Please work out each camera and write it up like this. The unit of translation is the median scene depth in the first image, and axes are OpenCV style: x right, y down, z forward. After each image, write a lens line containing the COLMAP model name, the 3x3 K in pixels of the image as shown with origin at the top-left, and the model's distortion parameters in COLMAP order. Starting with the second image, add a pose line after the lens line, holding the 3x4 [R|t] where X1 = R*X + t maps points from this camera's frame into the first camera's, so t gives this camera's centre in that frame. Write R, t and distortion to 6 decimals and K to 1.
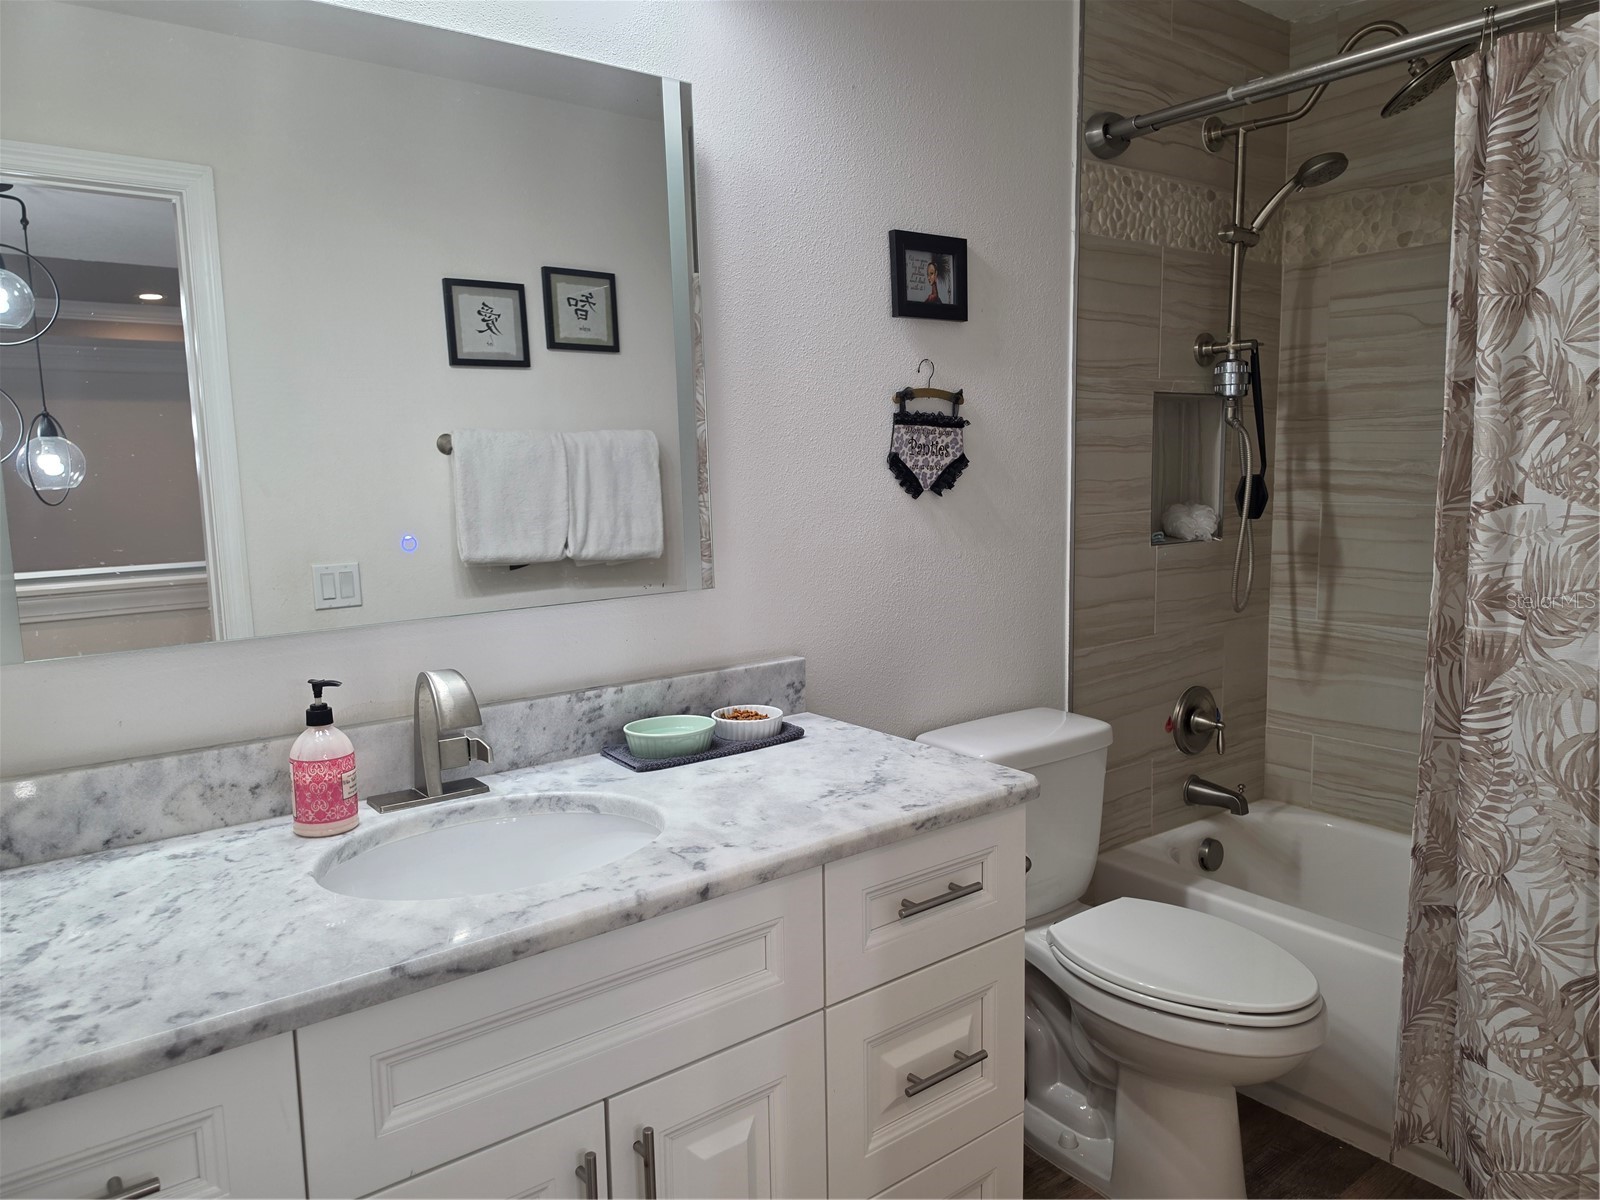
lens RADIAL K [[1117.3, 0, 796.6], [0, 1117.3, 599.1], [0, 0, 1]] dist [0.069028, -0.080930]
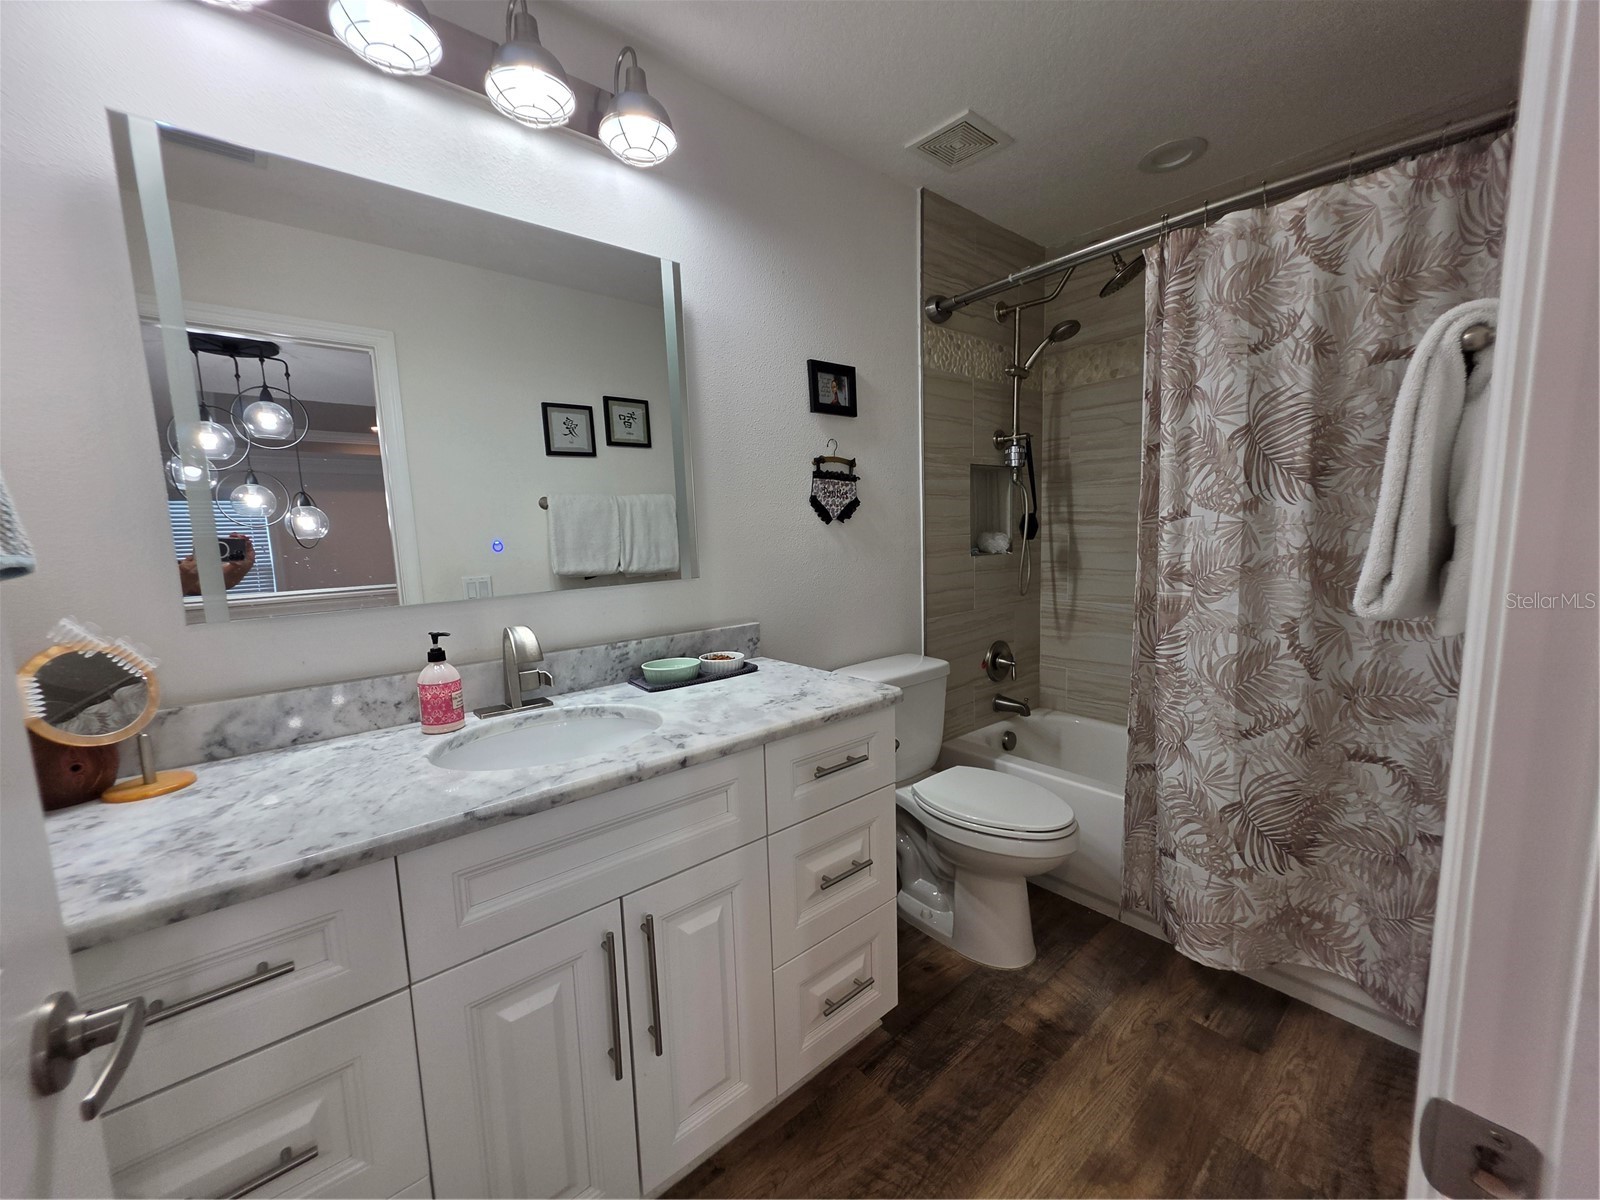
lens RADIAL K [[644.9, 0, 794.5], [0, 644.9, 606.2], [0, 0, 1]] dist [-0.003839, 0.000691]
pose [[0.999234, -0.018251, 0.034626, 0.029972], [0.018424, 0.999819, -0.004680, 0.039310], [-0.034534, 0.005315, 0.999389, 0.082944]]
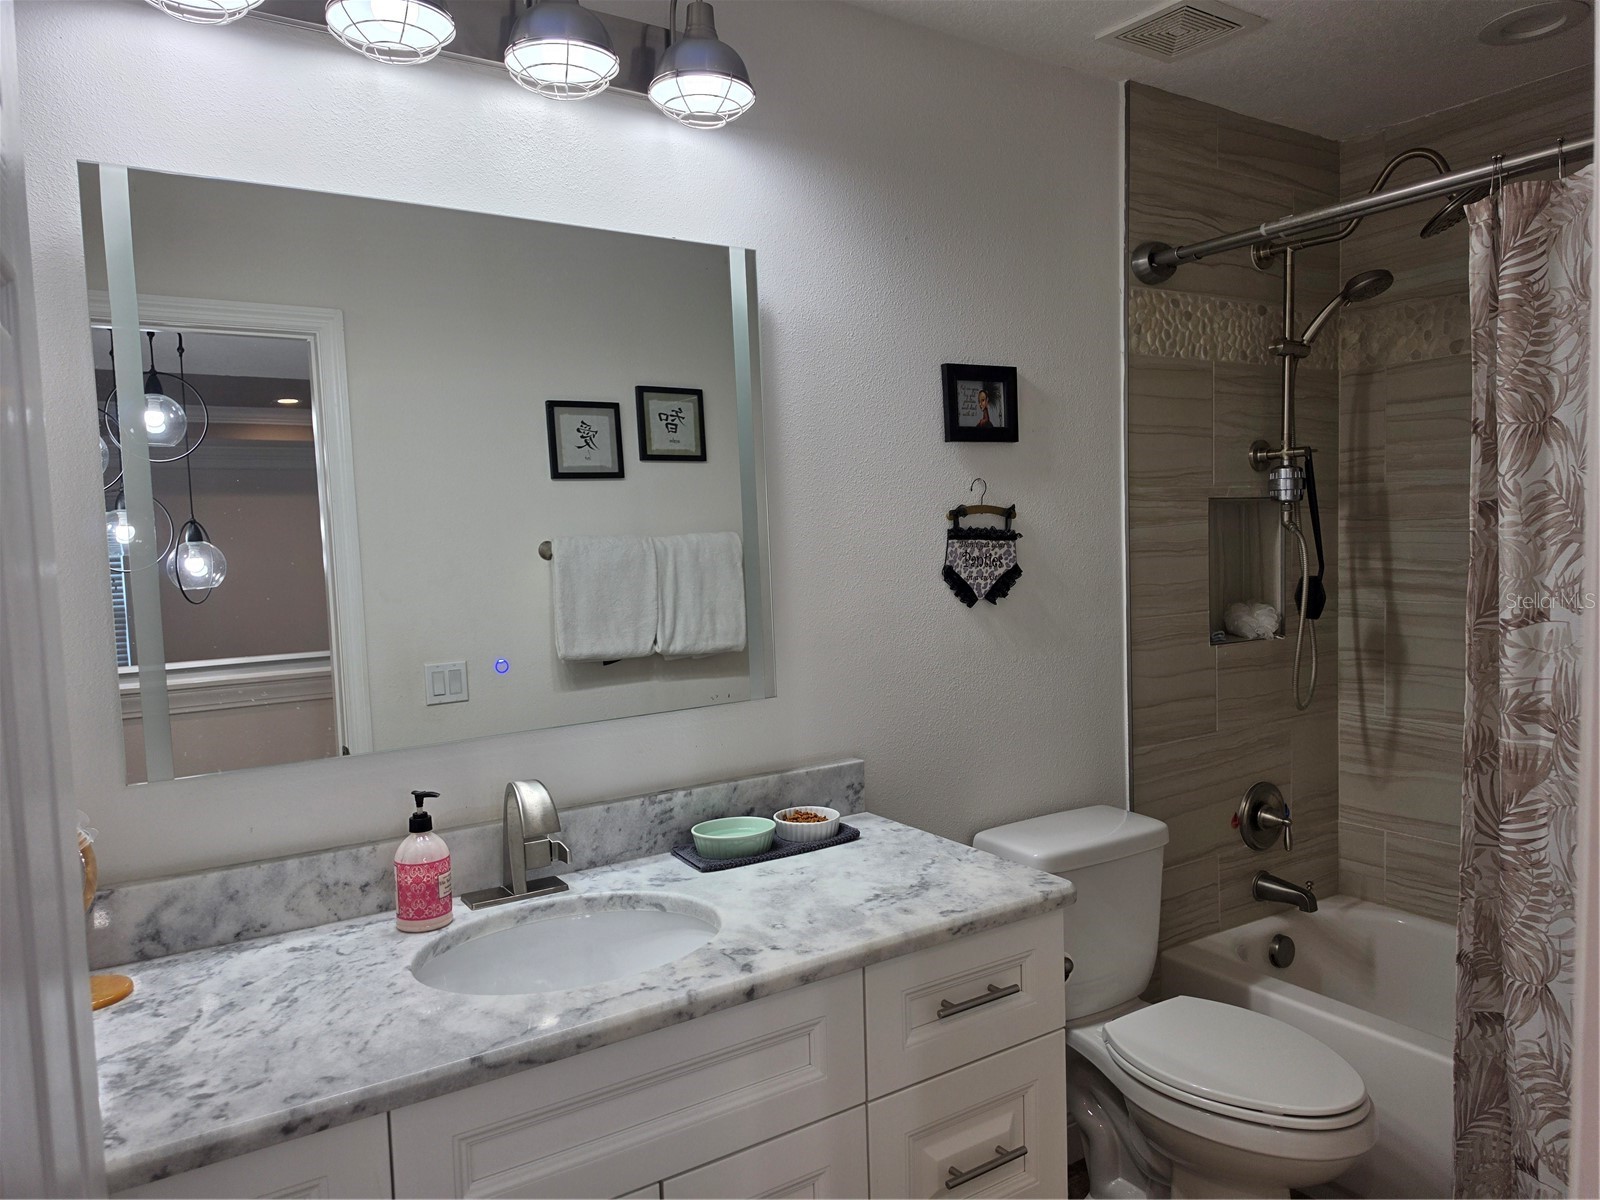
lens RADIAL K [[1108.5, 0, 804.8], [0, 1108.5, 599.5], [0, 0, 1]] dist [0.087247, -0.116922]
pose [[0.996399, -0.006803, -0.084519, 0.048043], [0.001688, 0.998170, -0.060448, -0.042292], [0.084775, 0.060087, 0.994587, -0.082675]]
